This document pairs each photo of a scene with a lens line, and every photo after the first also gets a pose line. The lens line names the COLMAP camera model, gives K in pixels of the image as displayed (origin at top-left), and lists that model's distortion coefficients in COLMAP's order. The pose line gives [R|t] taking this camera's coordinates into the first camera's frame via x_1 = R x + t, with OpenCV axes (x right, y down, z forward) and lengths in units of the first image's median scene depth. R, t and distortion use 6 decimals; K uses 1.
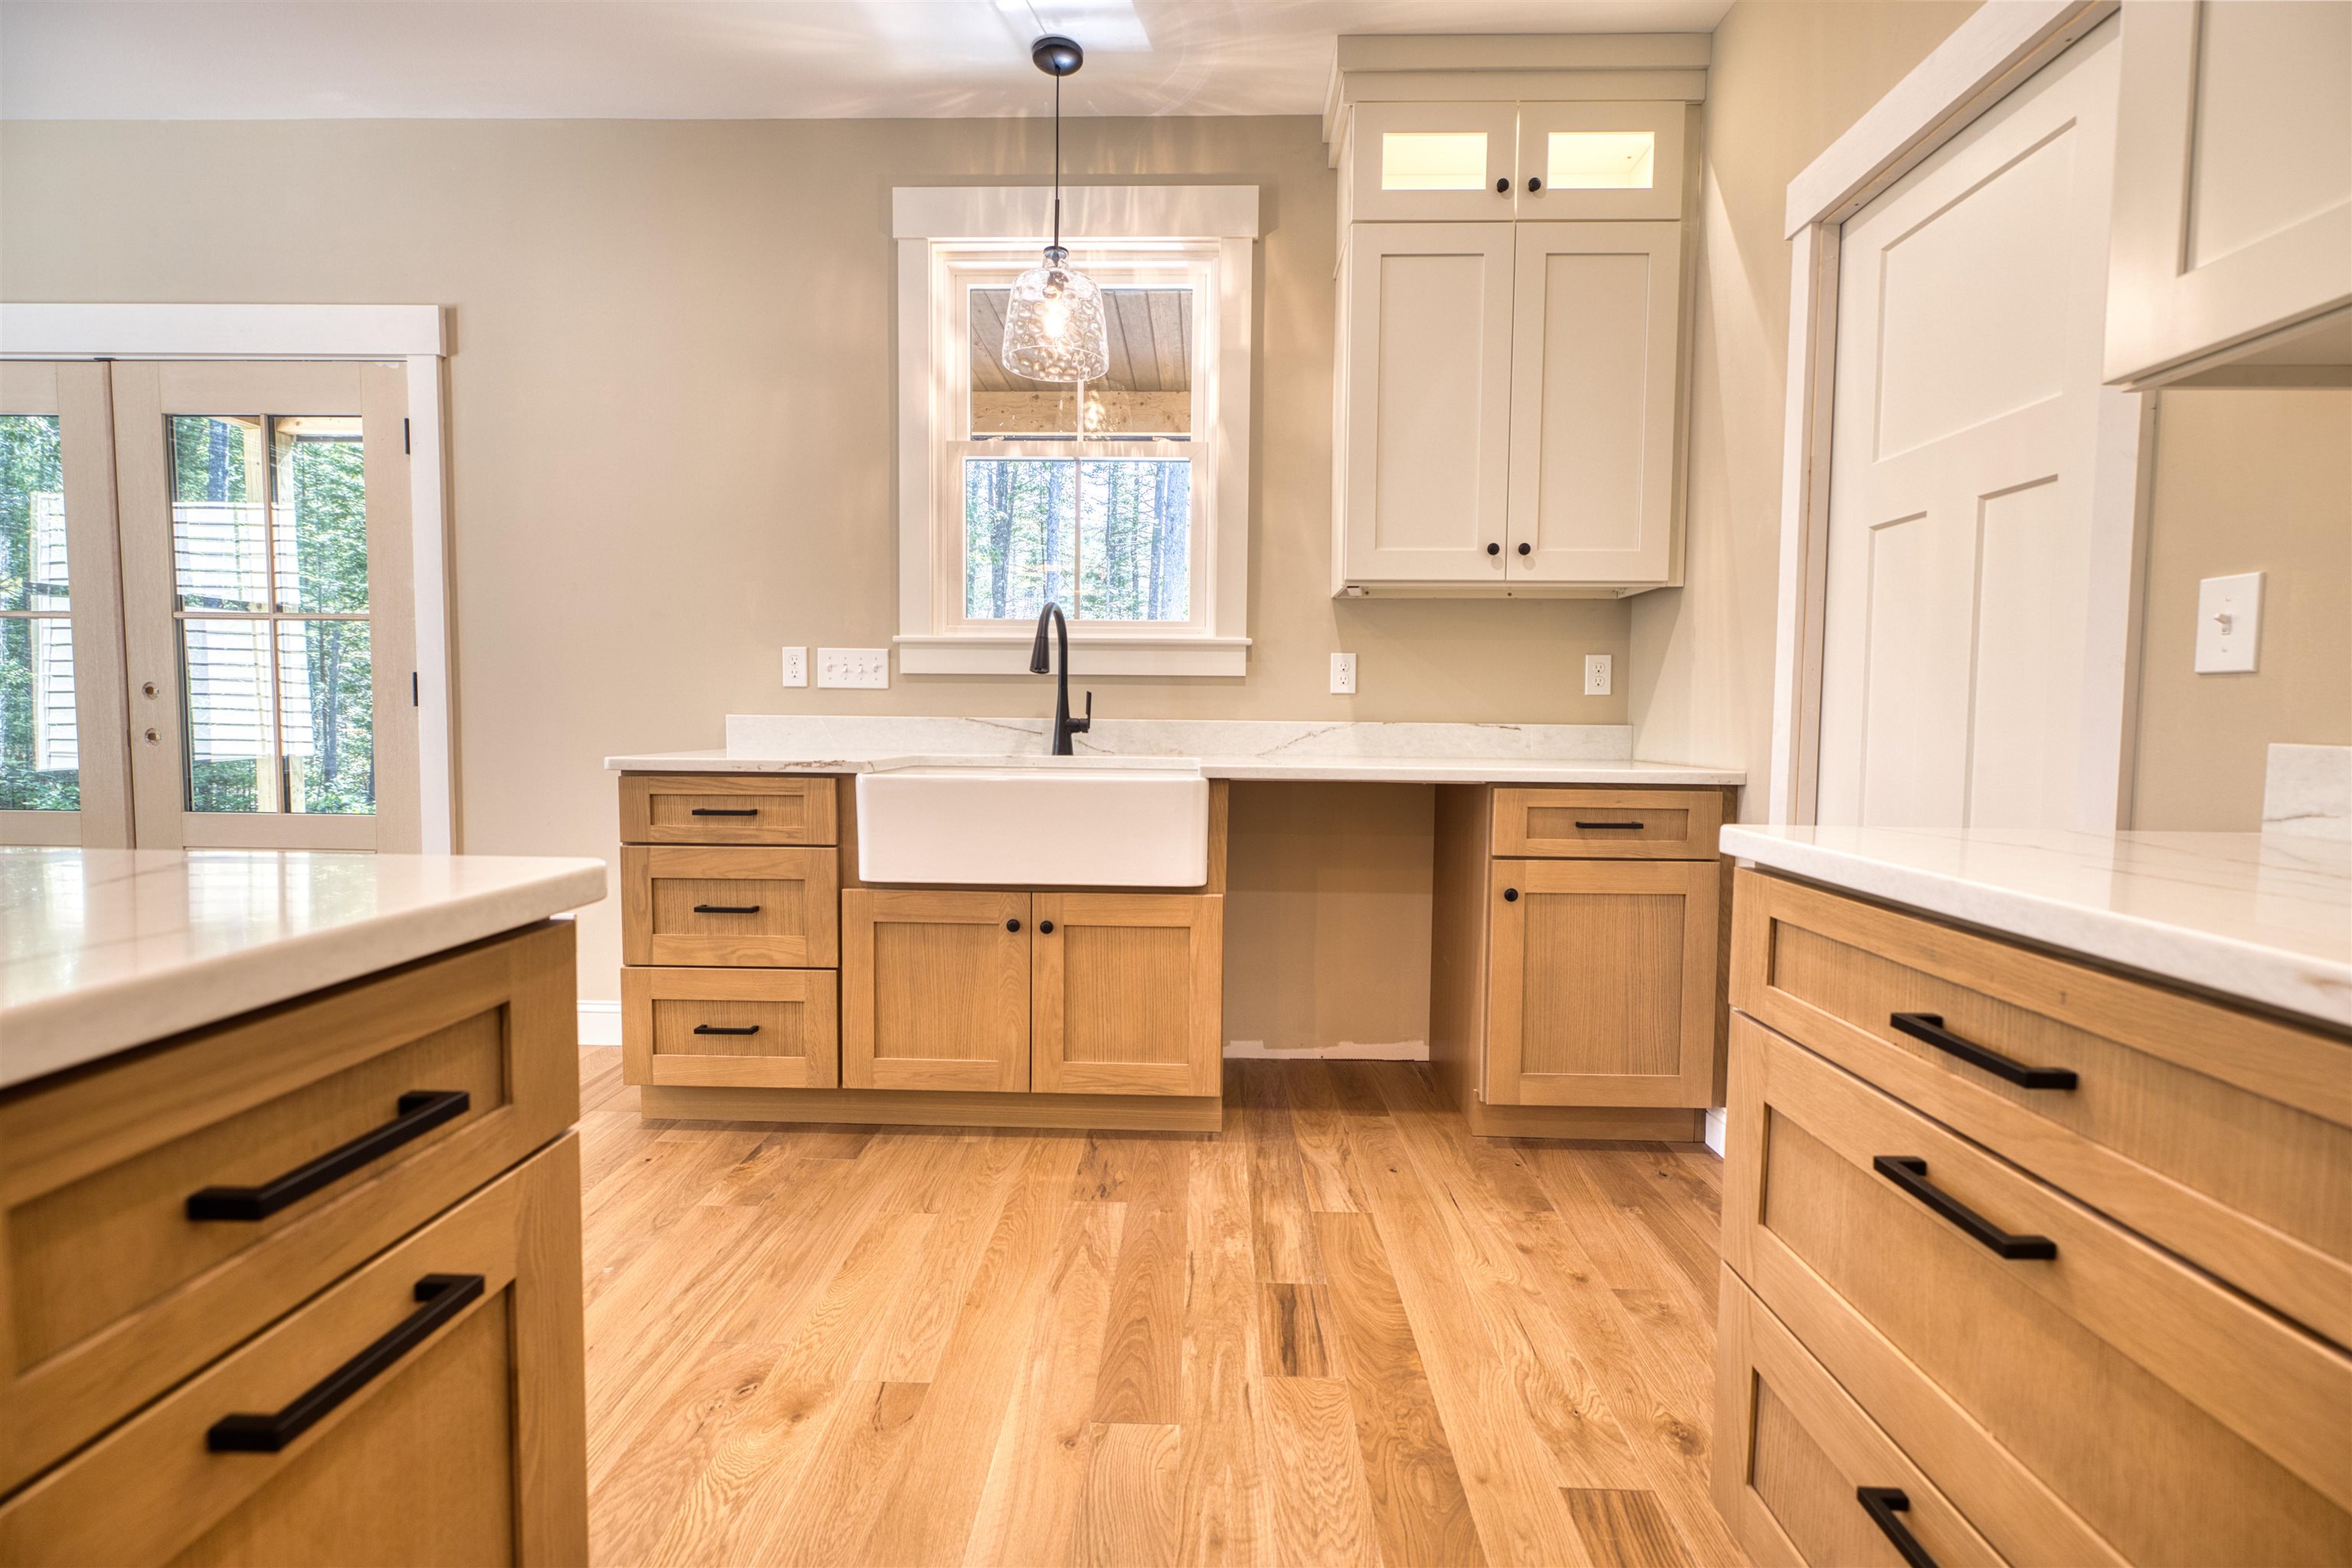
lens RADIAL K [[1020.2, 0, 1186.0], [0, 1020.2, 781.9], [0, 0, 1]] dist [0.001300, 0.000133]
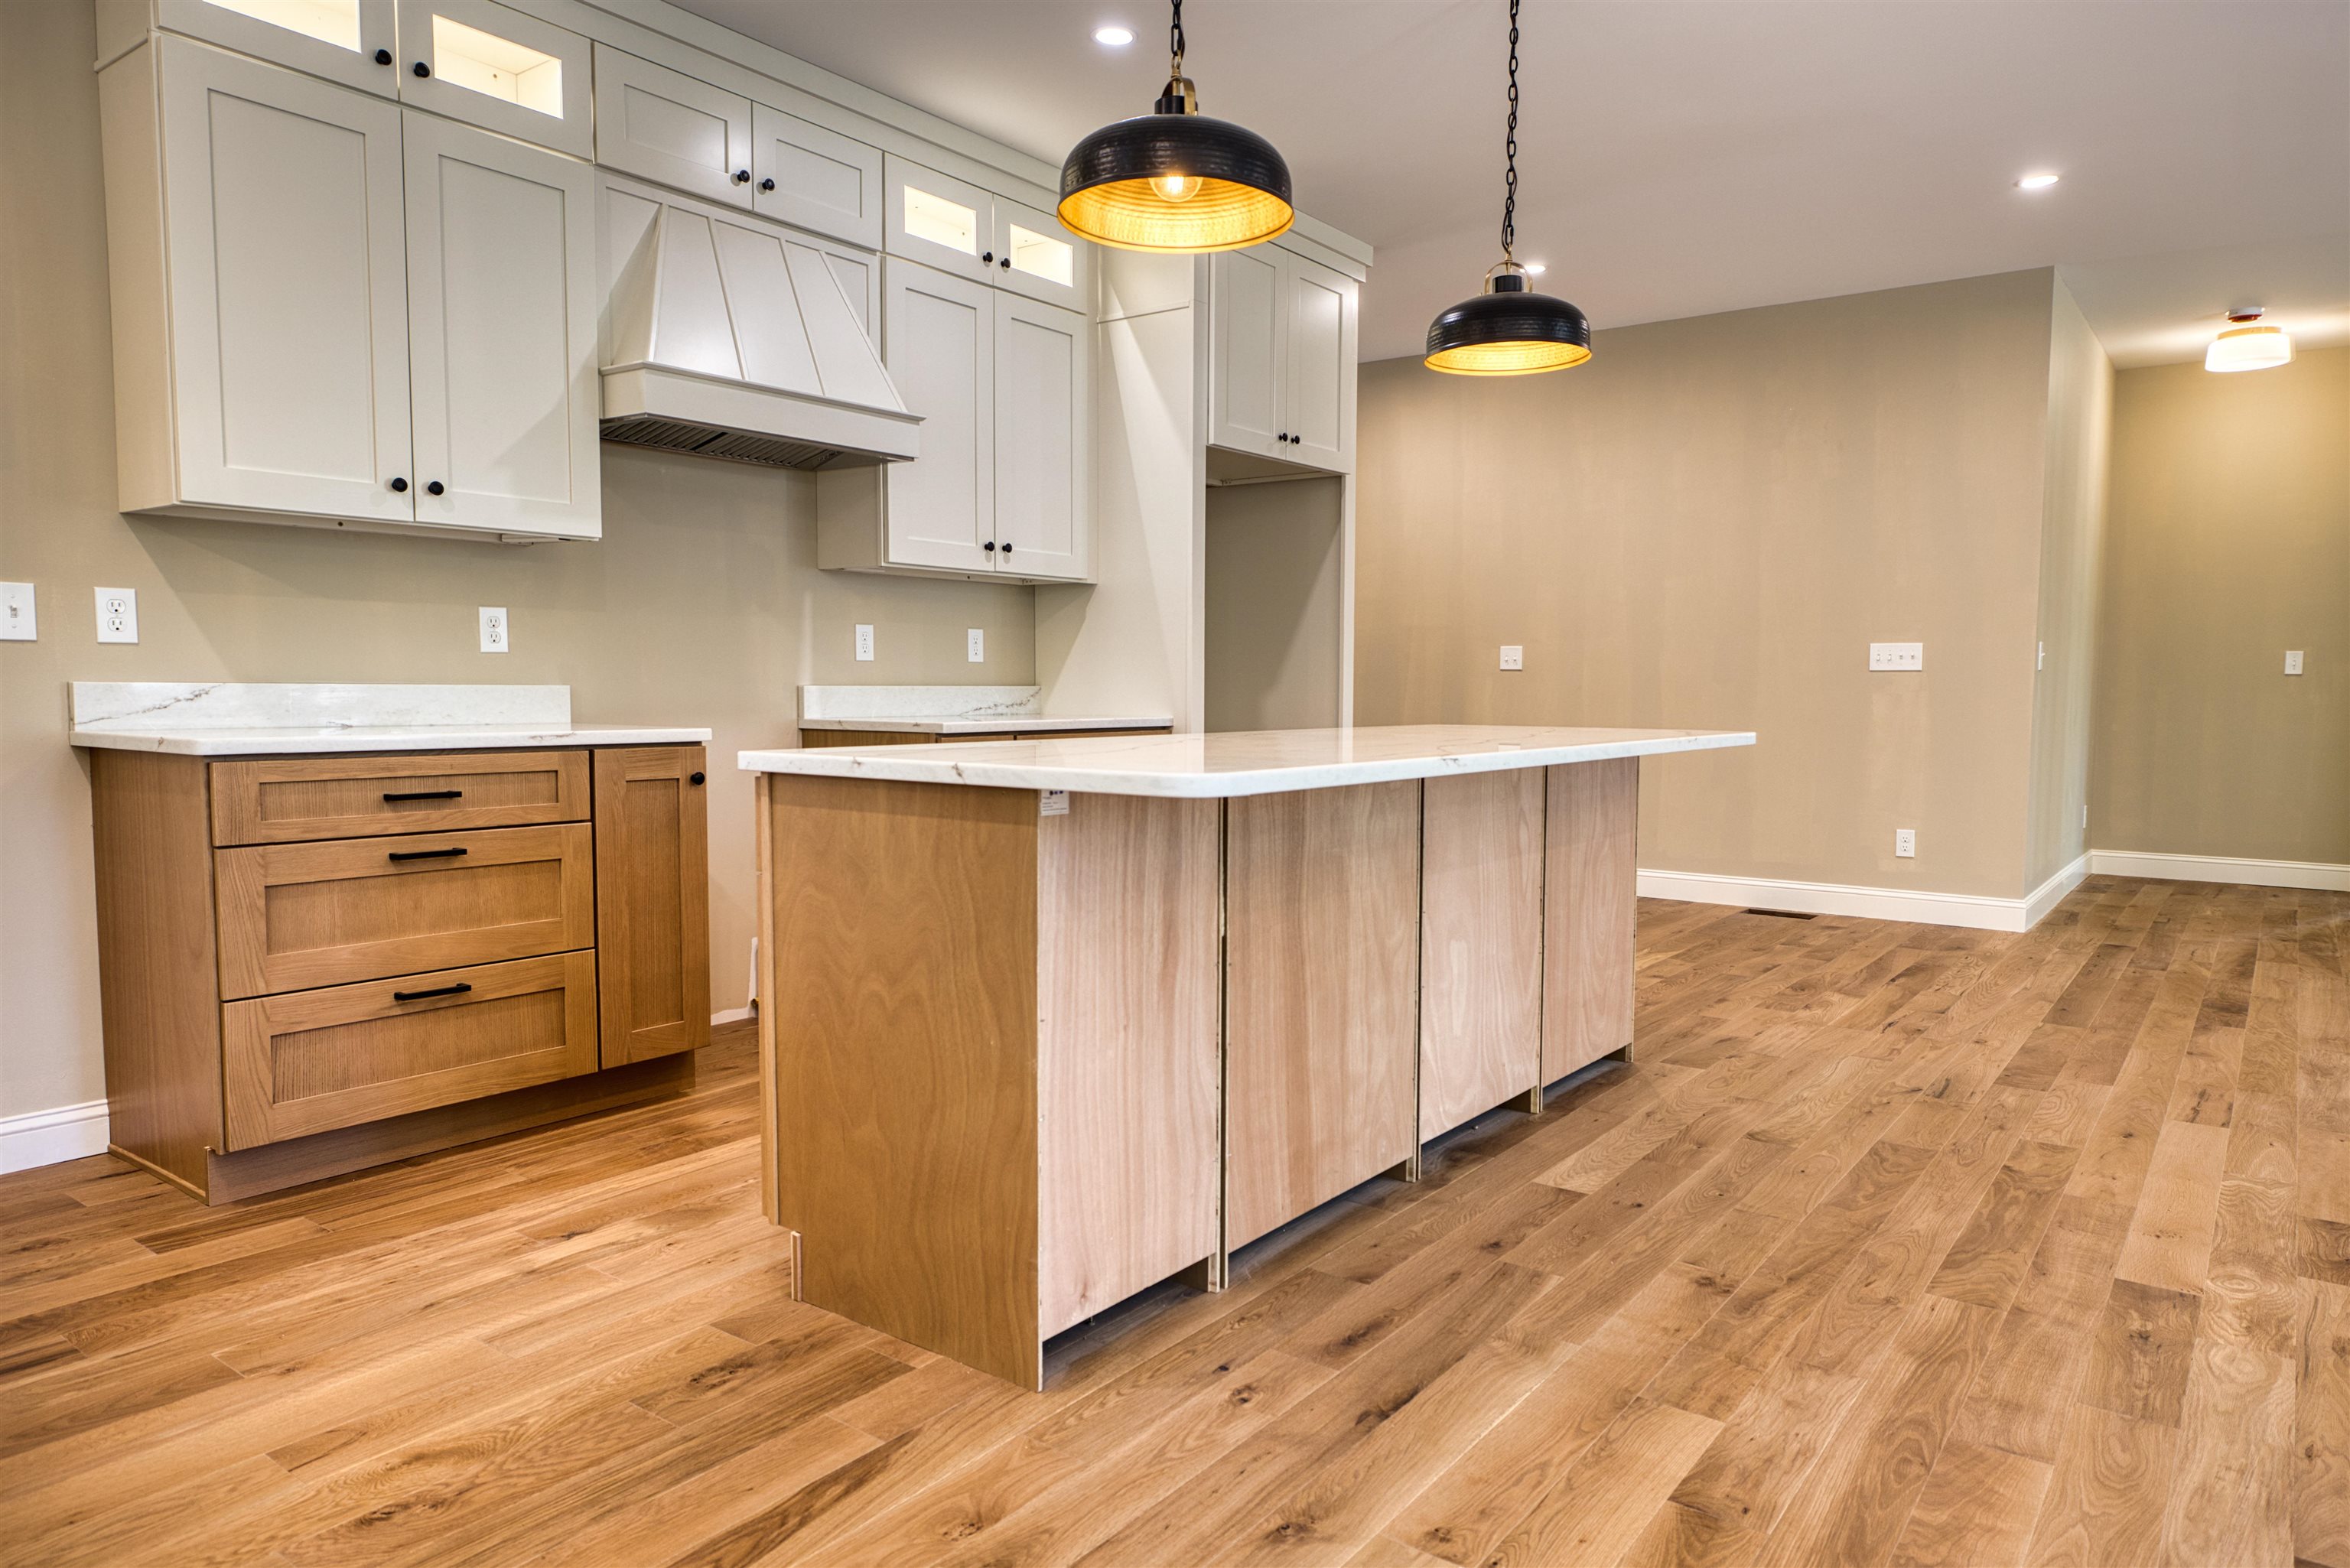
lens RADIAL K [[1401.3, 0, 1175.0], [0, 1401.3, 784.0], [0, 0, 1]] dist [0.003078, -0.001295]
pose [[-0.813892, -0.053758, 0.578524, -1.606239], [0.026860, 0.991164, 0.129890, -0.107934], [-0.580395, 0.121256, -0.805257, 1.509888]]
